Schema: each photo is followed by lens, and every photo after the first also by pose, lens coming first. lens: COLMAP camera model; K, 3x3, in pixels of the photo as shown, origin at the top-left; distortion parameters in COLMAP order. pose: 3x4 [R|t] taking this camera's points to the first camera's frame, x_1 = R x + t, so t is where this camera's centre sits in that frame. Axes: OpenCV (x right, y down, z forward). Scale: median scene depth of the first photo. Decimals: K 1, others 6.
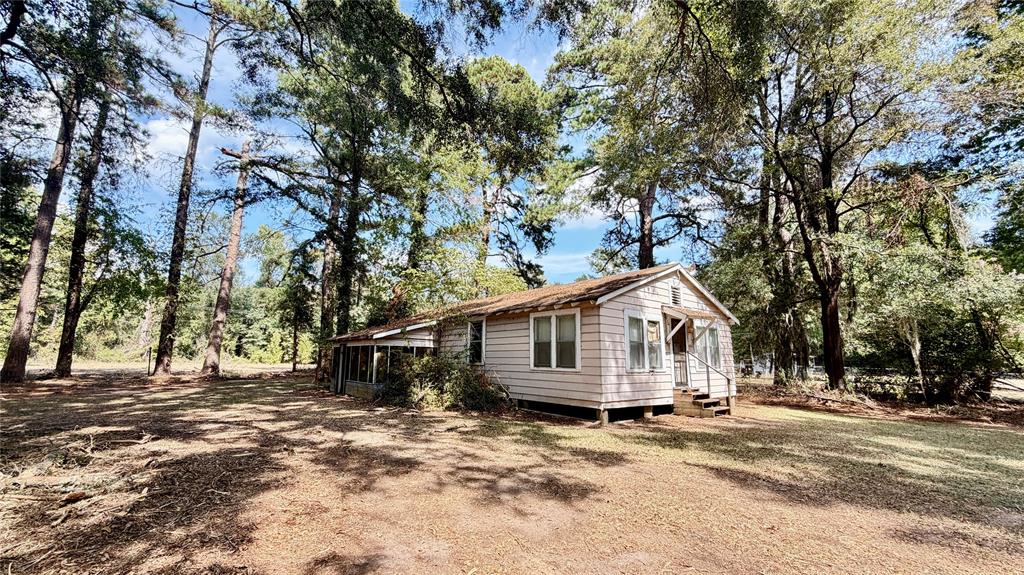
lens RADIAL K [[410.2, 0, 511.3], [0, 410.2, 289.4], [0, 0, 1]] dist [-0.000443, -0.000027]
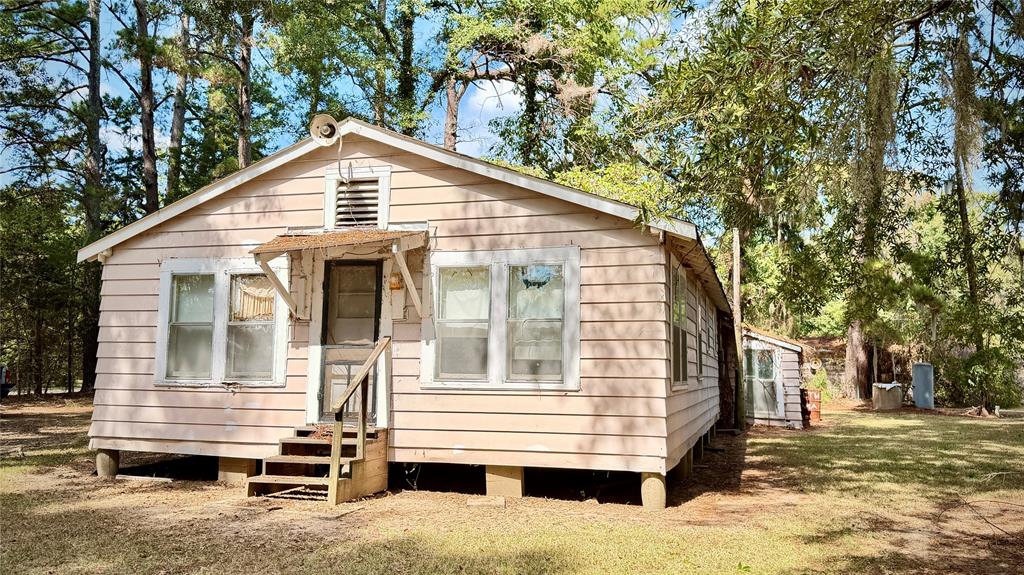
lens RADIAL K [[822.7, 0, 512.3], [0, 822.7, 287.5], [0, 0, 1]] dist [-0.000599, -0.000279]
pose [[0.554737, -0.093040, -0.826808, 1.190776], [0.140838, 0.989888, -0.016898, 0.140633], [0.820019, -0.107073, 0.562231, 0.693169]]
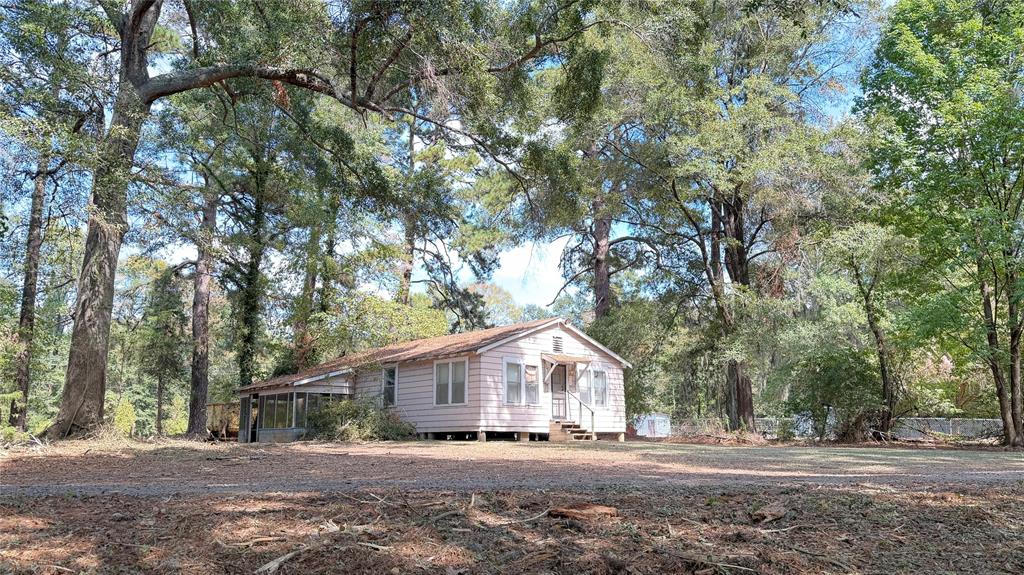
lens RADIAL K [[726.0, 0, 512.9], [0, 726.0, 281.3], [0, 0, 1]] dist [0.060093, 0.000881]
pose [[0.997838, -0.005976, 0.065449, 0.139205], [0.008755, 0.999068, -0.042267, -0.082236], [-0.065136, 0.042749, 0.996960, -1.159486]]
